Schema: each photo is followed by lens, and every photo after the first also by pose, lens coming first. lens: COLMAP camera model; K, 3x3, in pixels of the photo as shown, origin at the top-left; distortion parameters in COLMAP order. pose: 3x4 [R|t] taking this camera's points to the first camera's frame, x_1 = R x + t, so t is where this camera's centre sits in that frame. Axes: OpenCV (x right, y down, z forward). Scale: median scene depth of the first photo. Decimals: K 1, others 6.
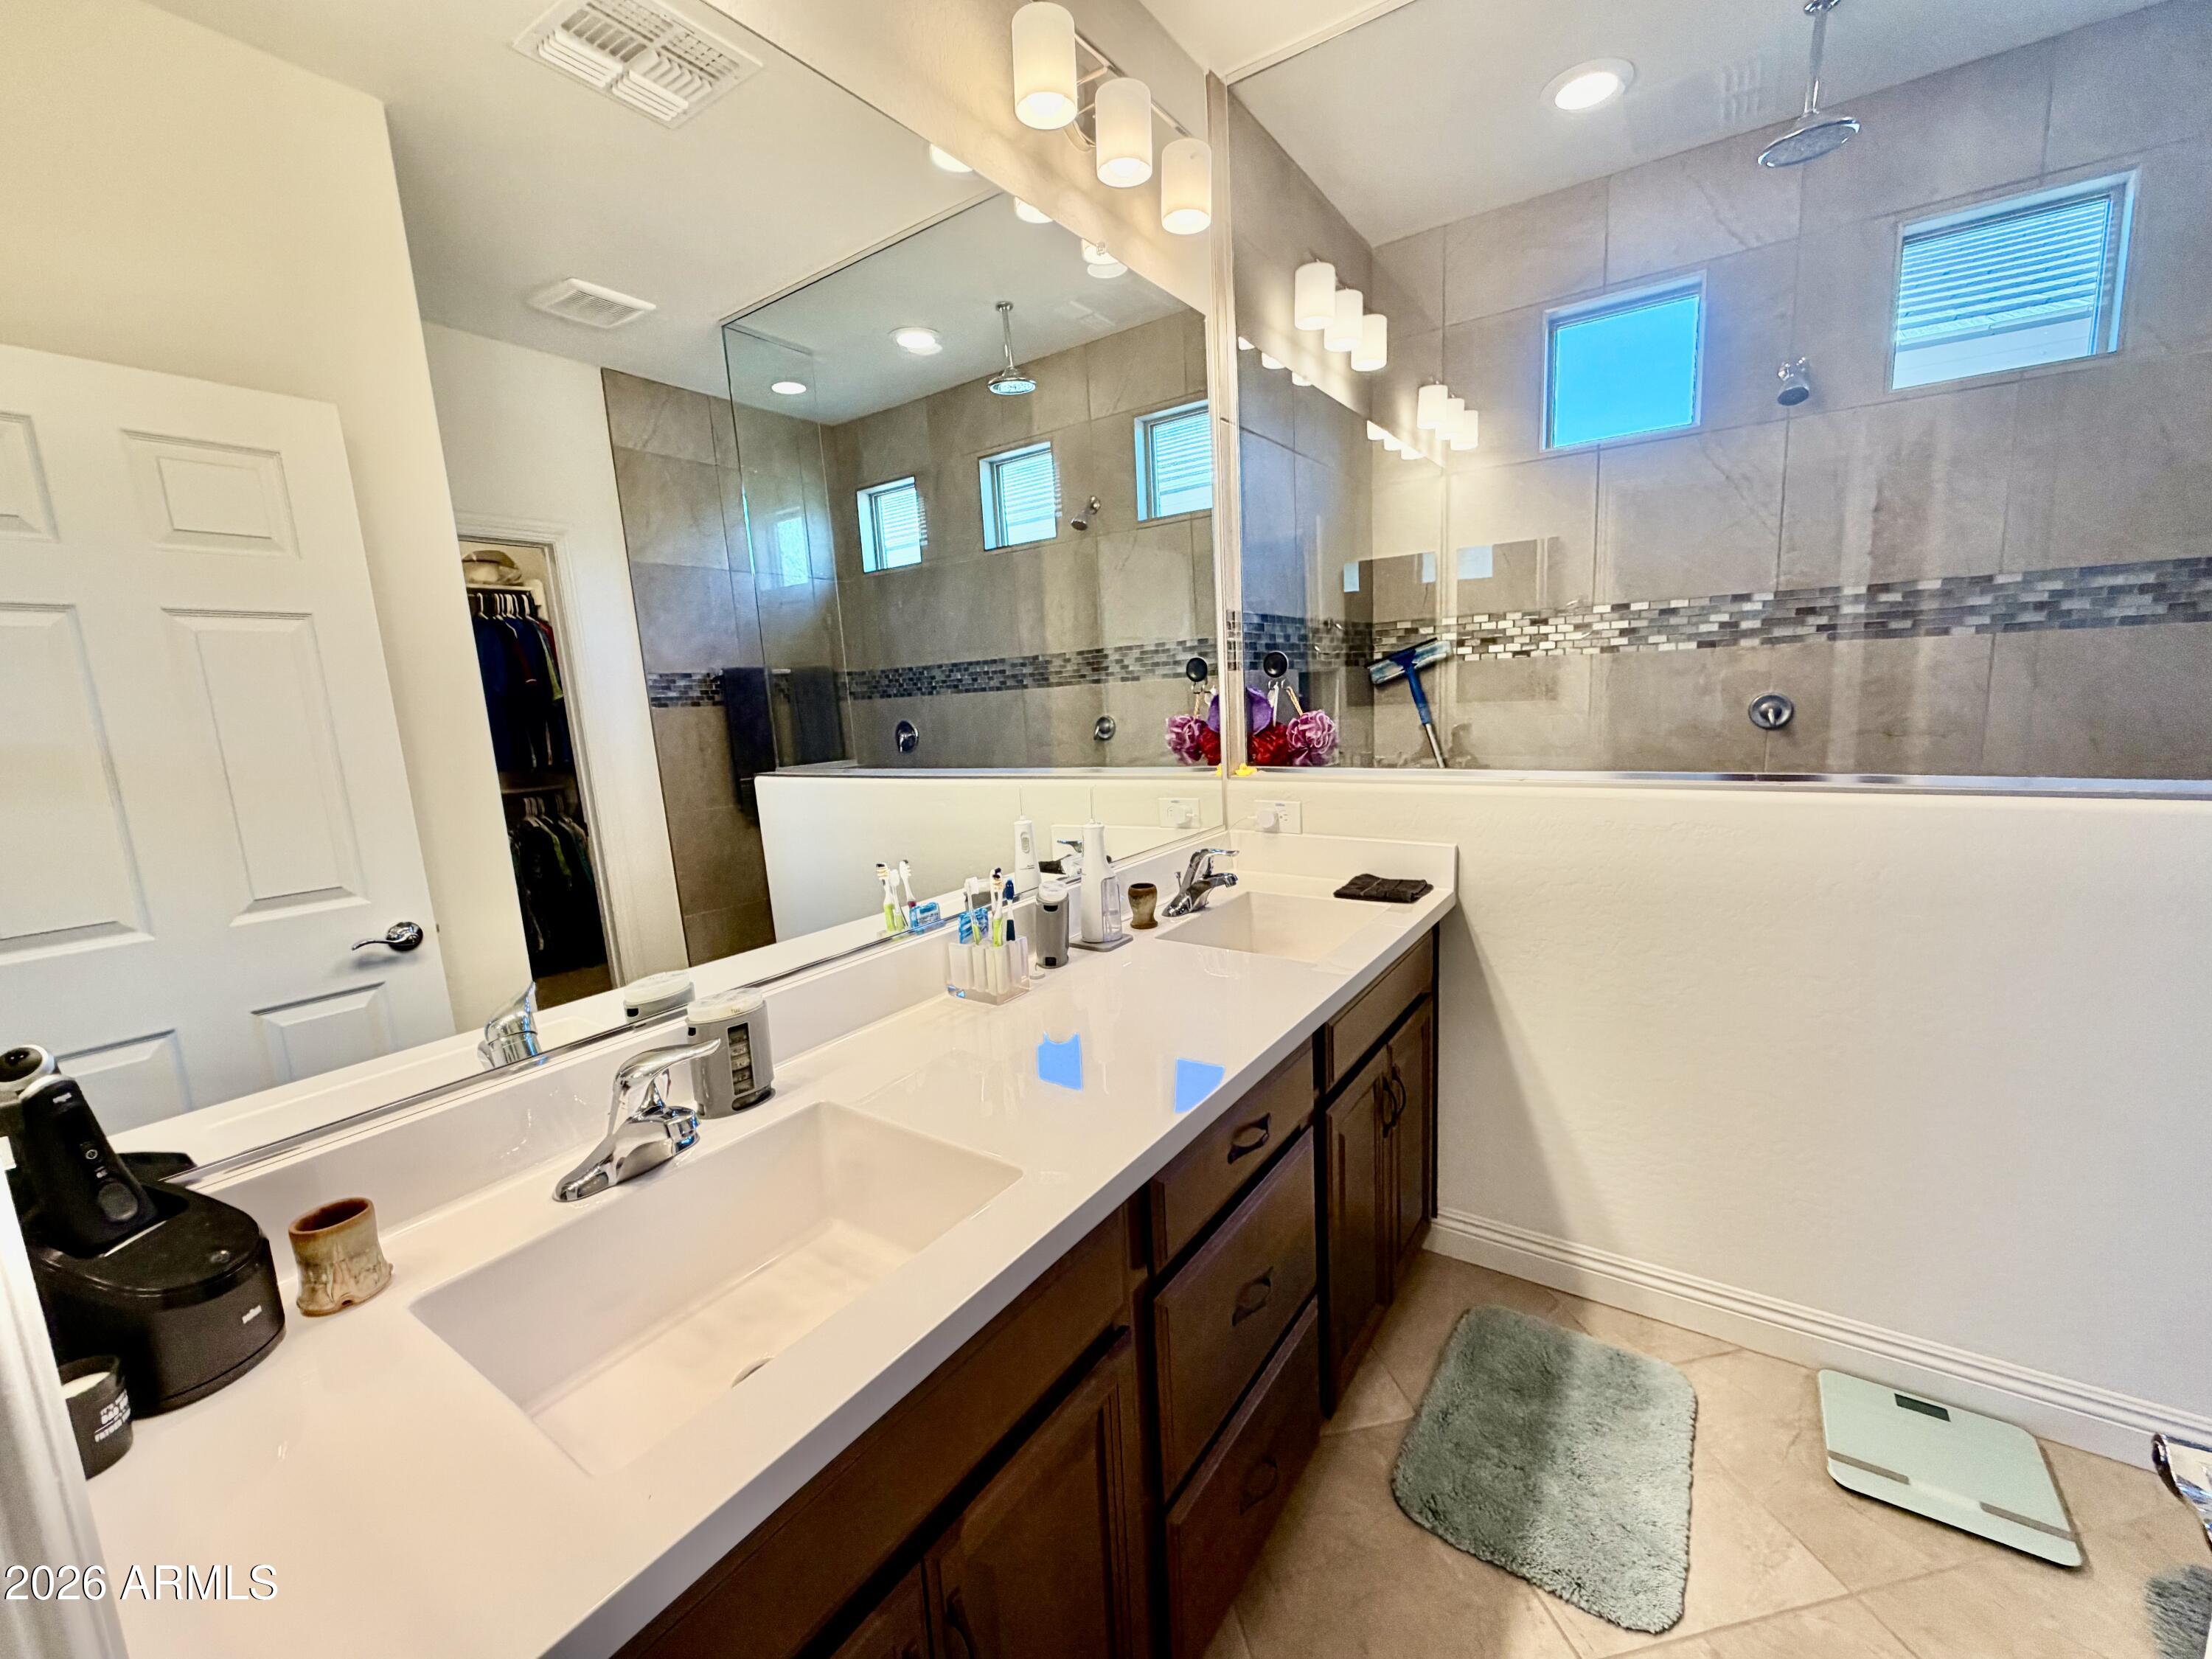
lens RADIAL K [[898.3, 0, 1102.8], [0, 898.3, 825.8], [0, 0, 1]] dist [0.000527, -0.000275]
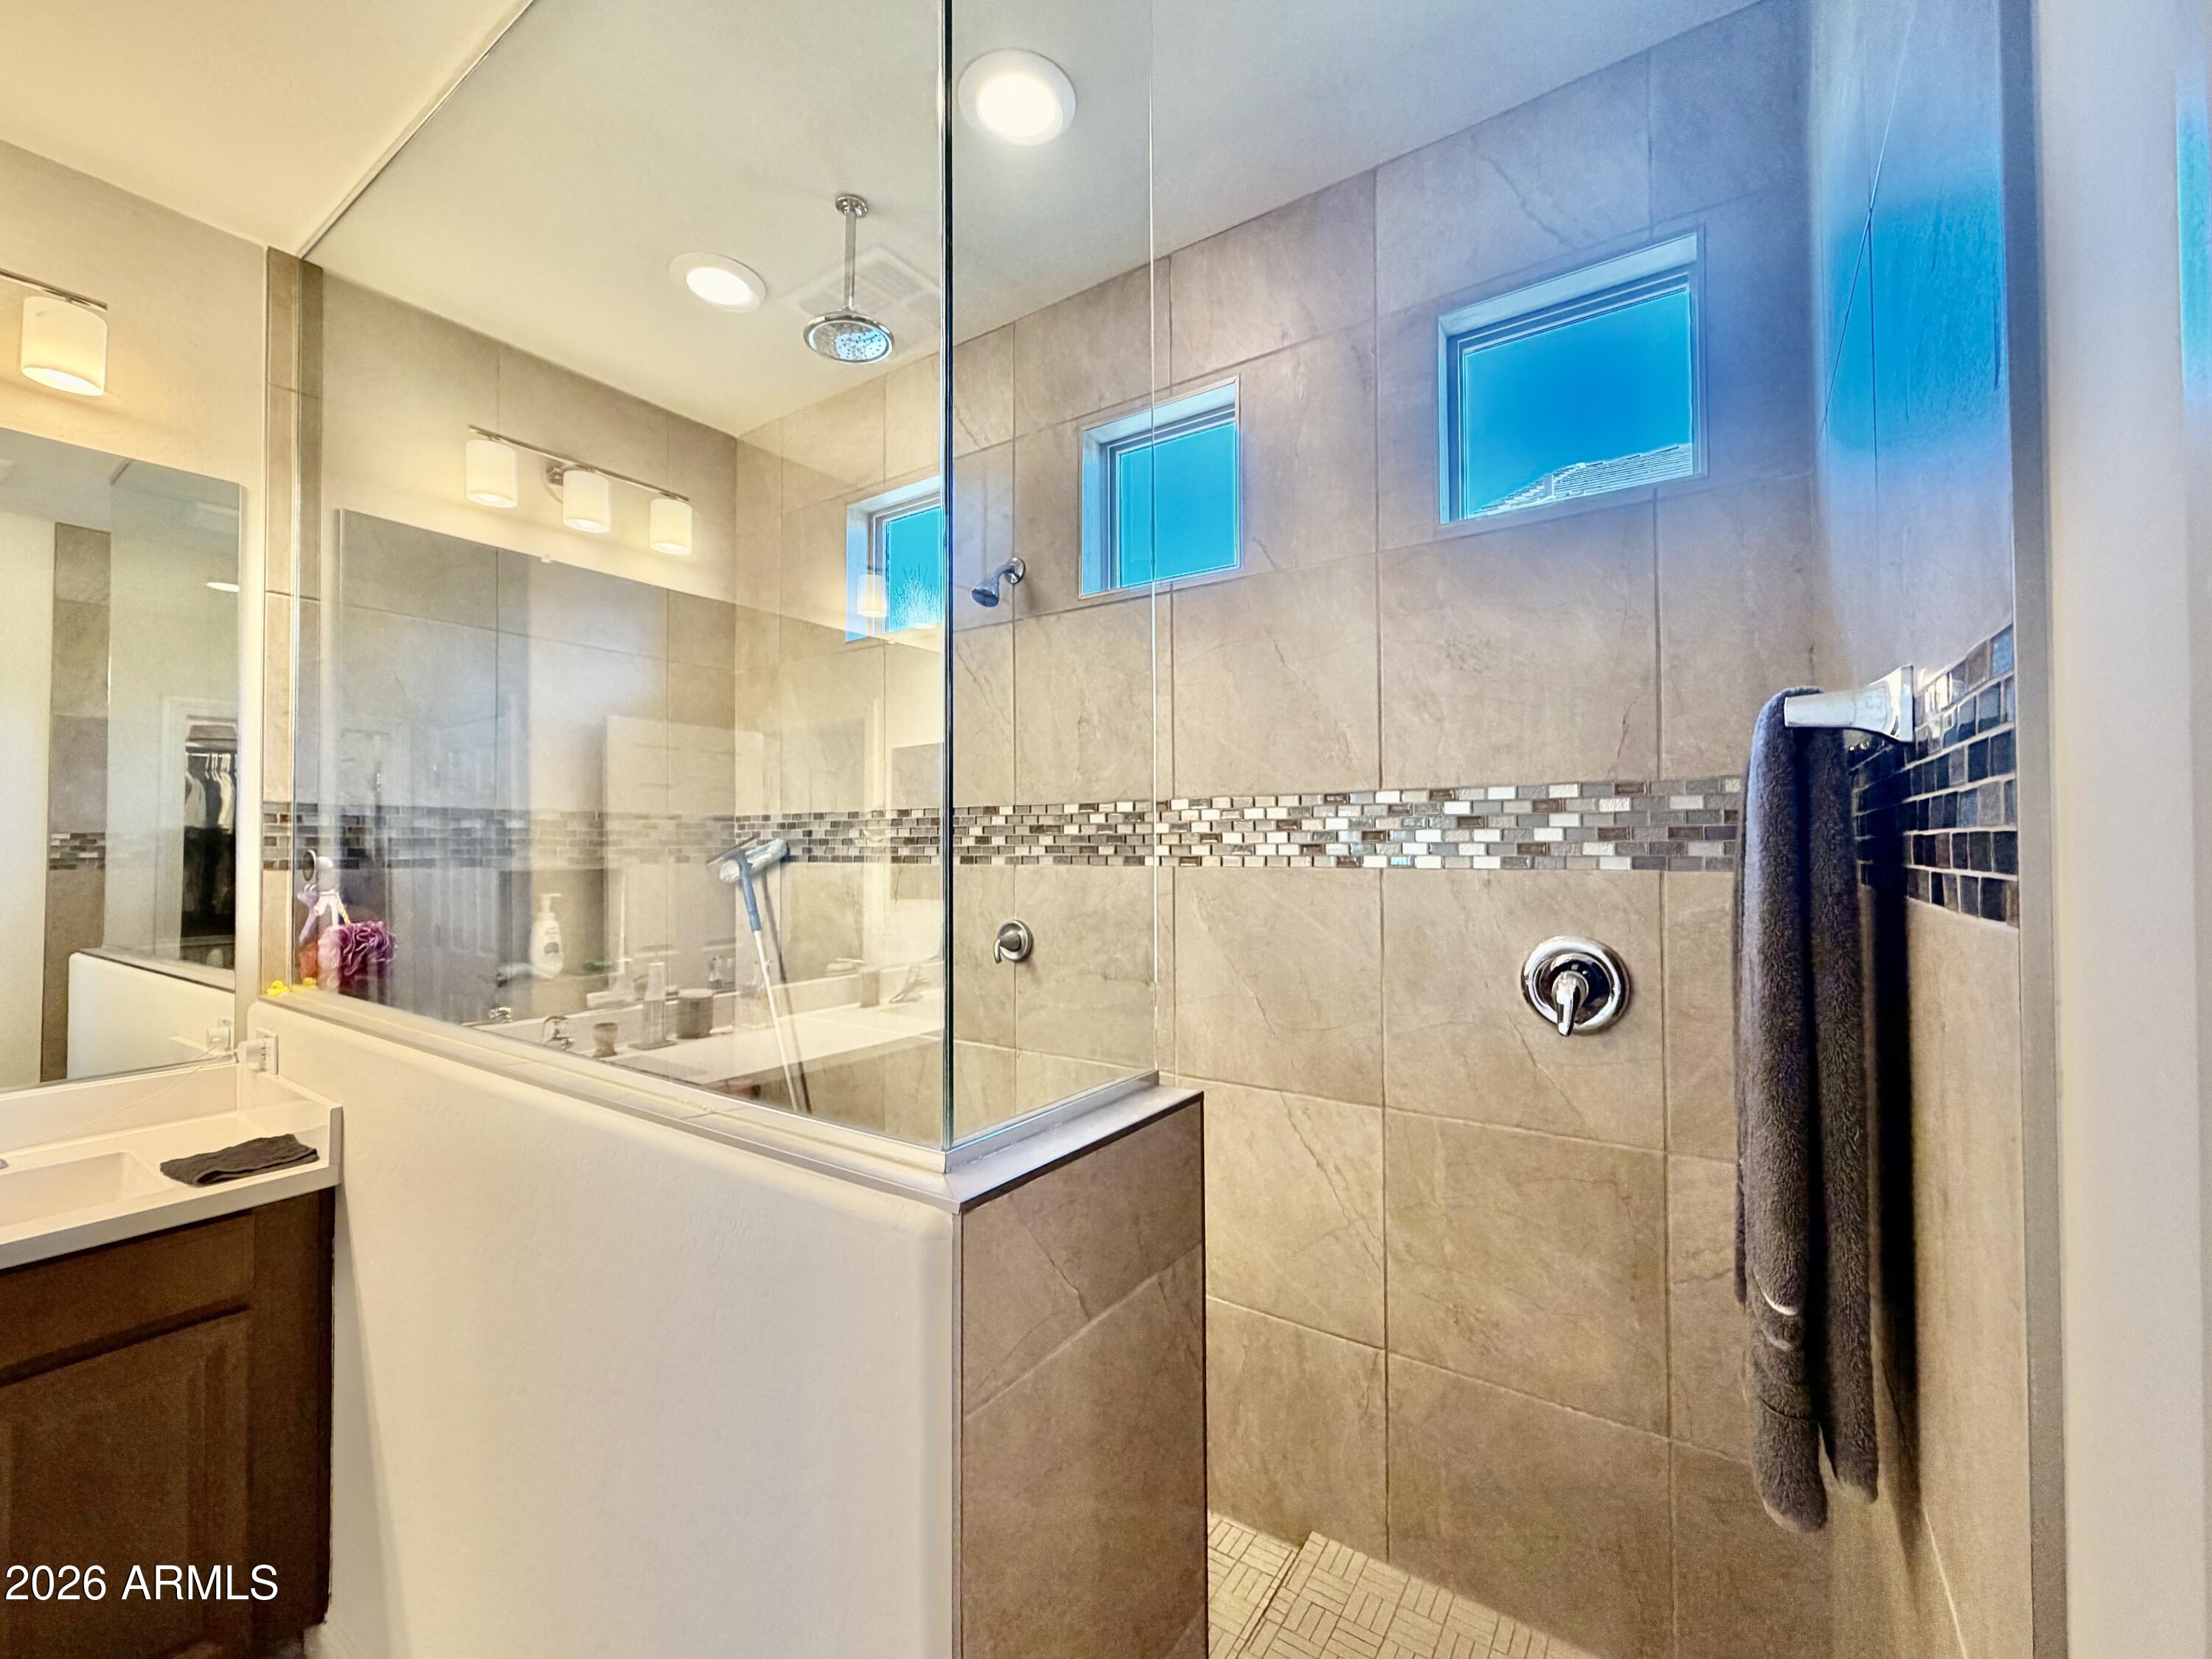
lens RADIAL K [[898.3, 0, 1102.8], [0, 898.3, 825.8], [0, 0, 1]] dist [0.000527, -0.000275]
pose [[0.998700, 0.050767, -0.004684, 0.834279], [-0.050682, 0.978648, -0.199197, -0.071619], [-0.005528, 0.199175, 0.979948, 0.148042]]
